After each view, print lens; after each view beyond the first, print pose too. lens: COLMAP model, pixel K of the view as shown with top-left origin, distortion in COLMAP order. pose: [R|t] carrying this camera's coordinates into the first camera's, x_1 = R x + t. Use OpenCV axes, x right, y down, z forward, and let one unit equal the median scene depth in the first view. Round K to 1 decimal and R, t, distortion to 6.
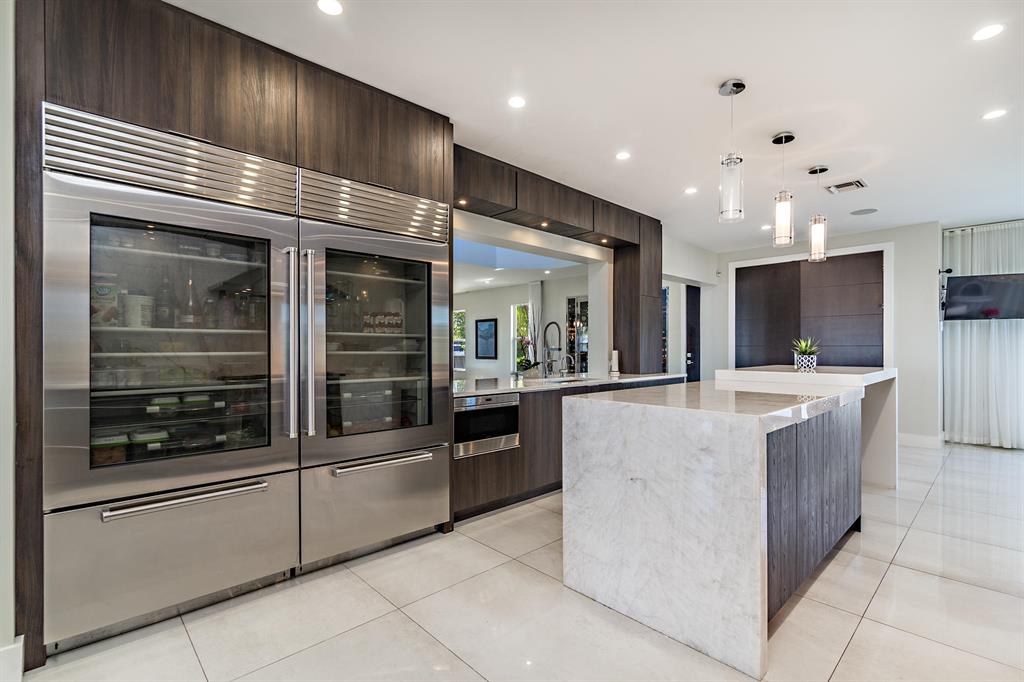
lens RADIAL K [[468.2, 0, 509.3], [0, 468.2, 342.7], [0, 0, 1]] dist [0.003892, -0.001323]
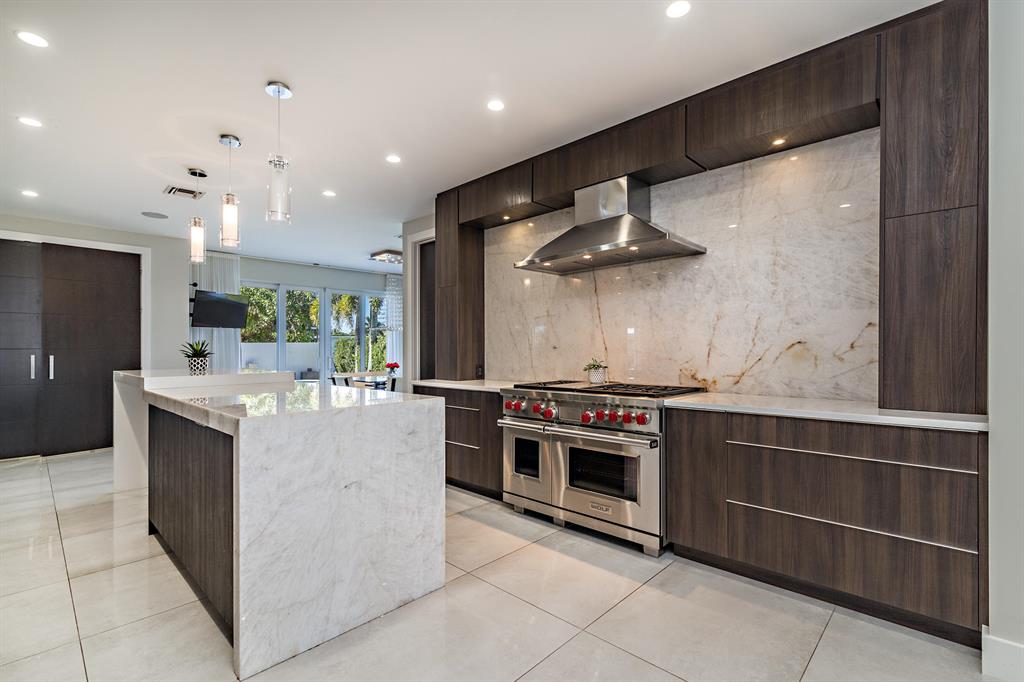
lens RADIAL K [[468.2, 0, 509.1], [0, 468.2, 348.4], [0, 0, 1]] dist [0.003892, -0.001323]
pose [[-0.049757, -0.000698, 0.998761, -0.695408], [-0.002784, 0.999996, 0.000560, 0.008258], [-0.998757, -0.002753, -0.049759, 0.703596]]
